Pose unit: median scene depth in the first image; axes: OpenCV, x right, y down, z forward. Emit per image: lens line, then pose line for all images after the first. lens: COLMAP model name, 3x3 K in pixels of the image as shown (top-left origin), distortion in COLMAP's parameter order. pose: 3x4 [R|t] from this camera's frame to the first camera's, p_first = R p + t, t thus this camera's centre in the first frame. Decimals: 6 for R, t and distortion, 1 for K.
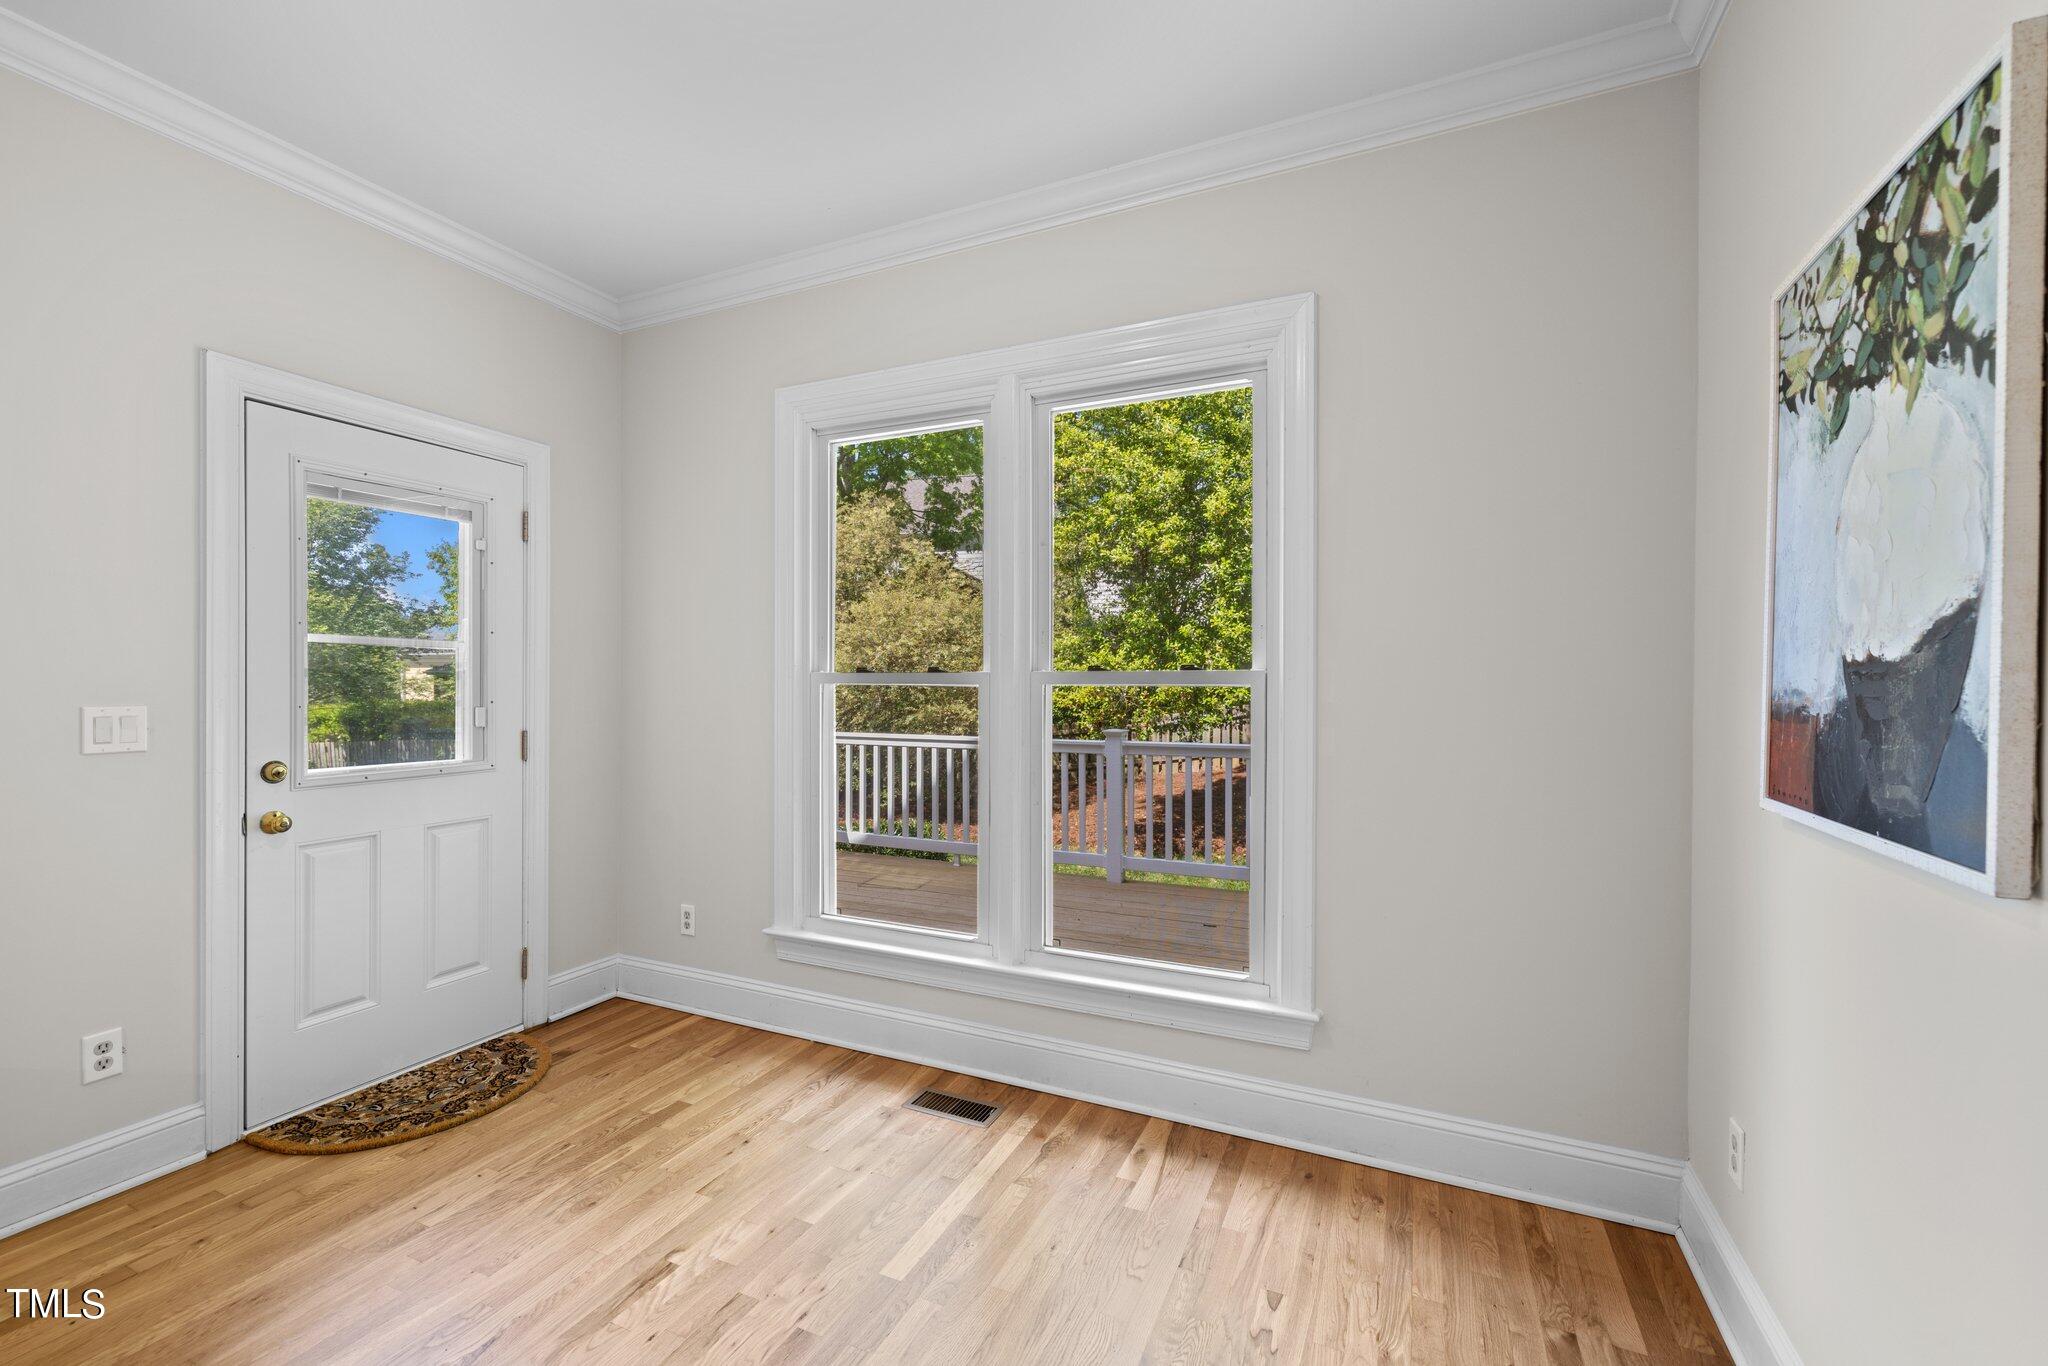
lens RADIAL K [[855.2, 0, 993.8], [0, 855.2, 680.5], [0, 0, 1]] dist [-0.003318, 0.002275]
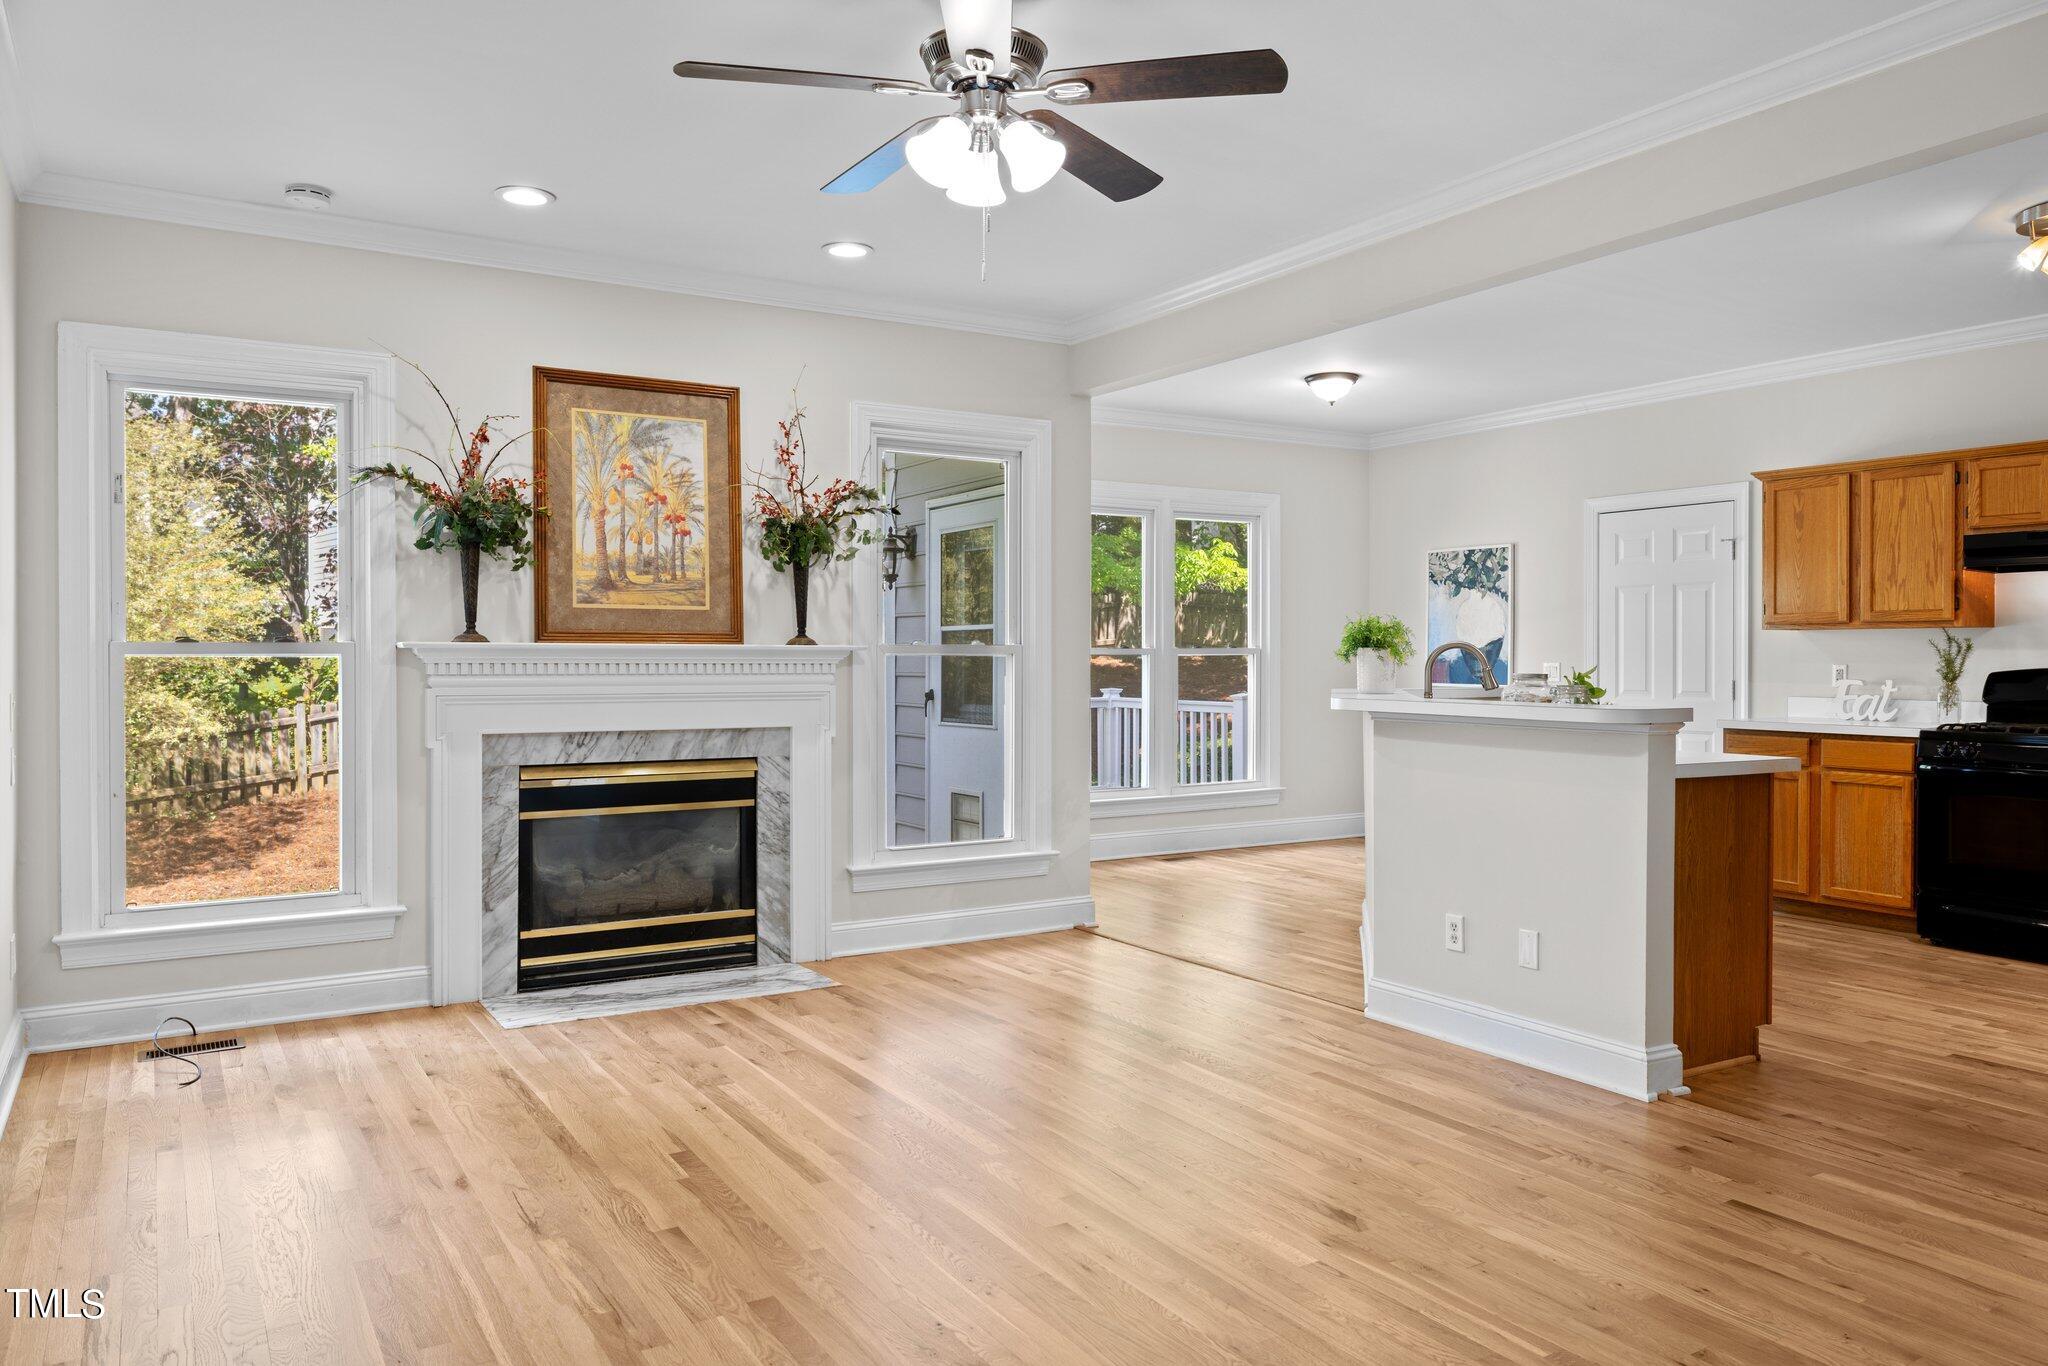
lens RADIAL K [[1408.6, 0, 1011.6], [0, 1408.6, 662.2], [0, 0, 1]] dist [0.000233, 0.000175]
pose [[0.533973, -0.010535, 0.845436, -5.414009], [0.005242, 0.999944, 0.009150, -0.024929], [-0.845486, -0.000454, 0.533998, -0.788403]]
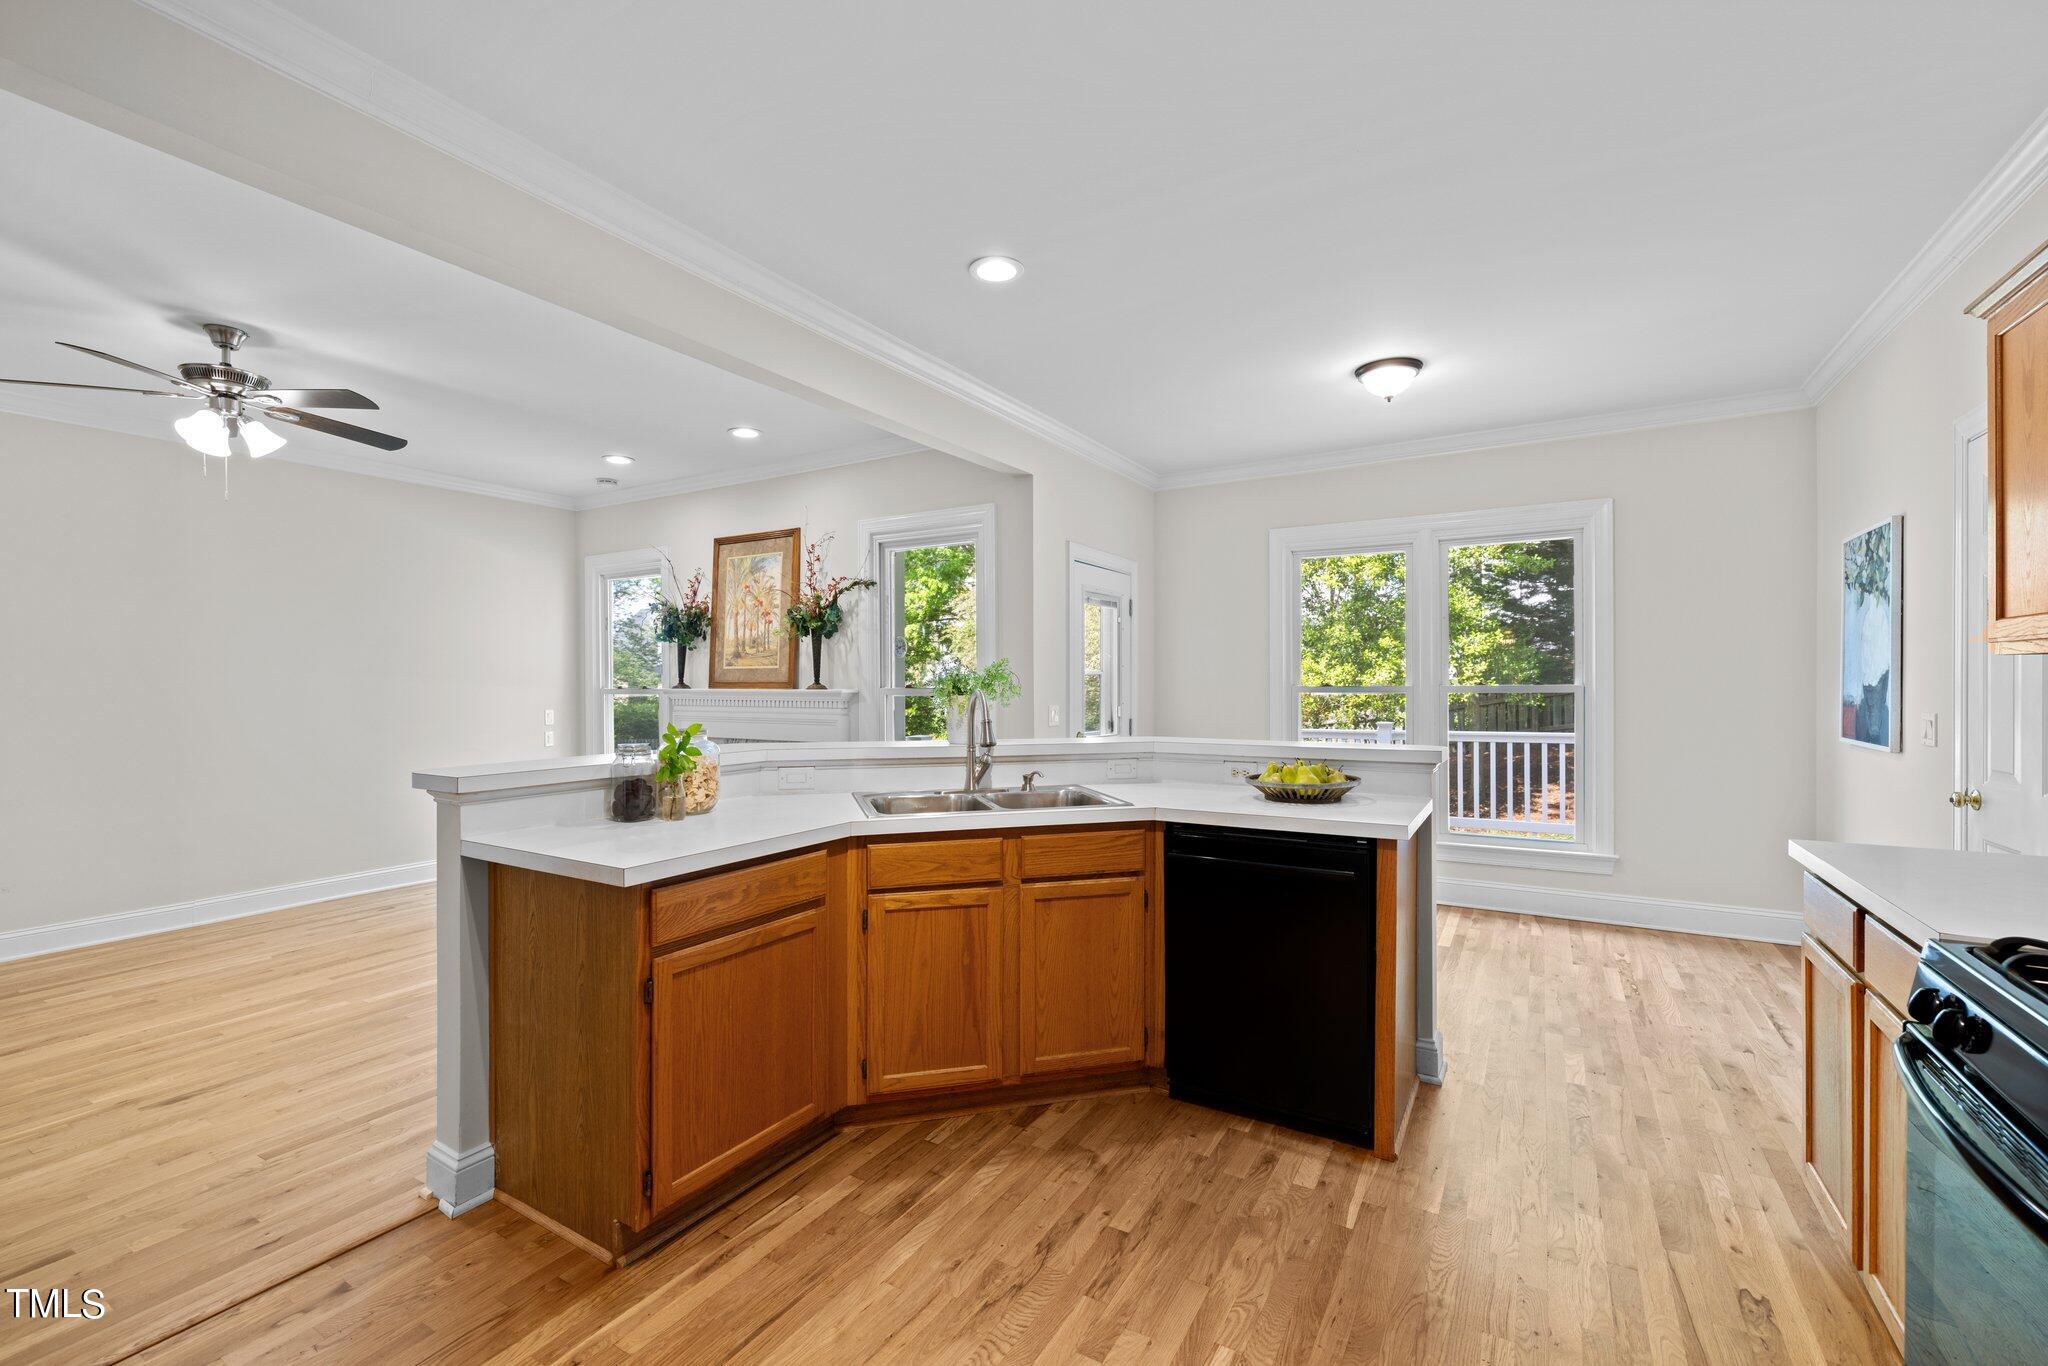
lens RADIAL K [[881.5, 0, 1016.0], [0, 881.5, 687.0], [0, 0, 1]] dist [0.001785, -0.000587]
pose [[0.996712, -0.011224, -0.080250, -1.353960], [0.011502, 0.999929, 0.003003, -0.050385], [0.080211, -0.003916, 0.996770, -1.843256]]
